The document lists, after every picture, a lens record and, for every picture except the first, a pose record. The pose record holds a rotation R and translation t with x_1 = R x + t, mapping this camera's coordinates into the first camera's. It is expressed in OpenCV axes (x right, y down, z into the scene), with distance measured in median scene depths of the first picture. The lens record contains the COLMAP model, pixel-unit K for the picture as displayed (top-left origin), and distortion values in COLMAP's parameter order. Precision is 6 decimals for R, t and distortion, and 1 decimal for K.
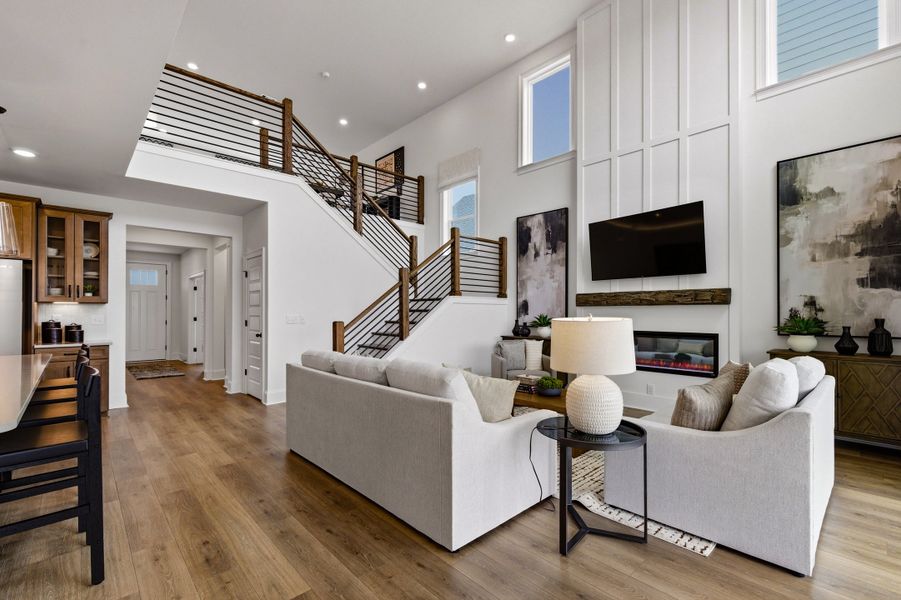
lens RADIAL K [[404.0, 0, 451.9], [0, 404.0, 302.1], [0, 0, 1]] dist [-0.003673, -0.000122]
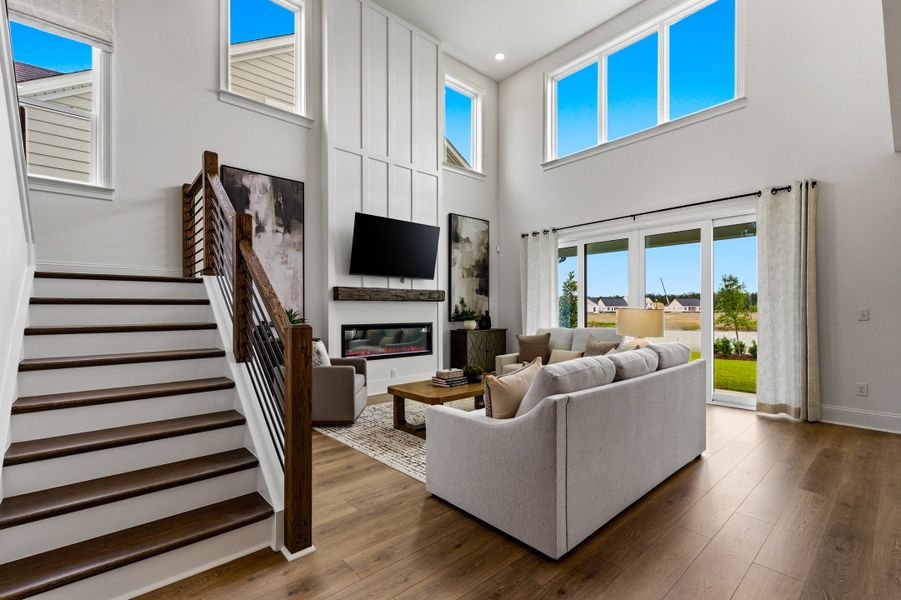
lens RADIAL K [[404.0, 0, 451.6], [0, 404.0, 309.7], [0, 0, 1]] dist [-0.003673, -0.000122]
pose [[0.012924, -0.001721, 0.999915, -0.638329], [-0.022680, 0.999741, 0.002014, 0.025150], [-0.999659, -0.022704, 0.012882, 0.781000]]
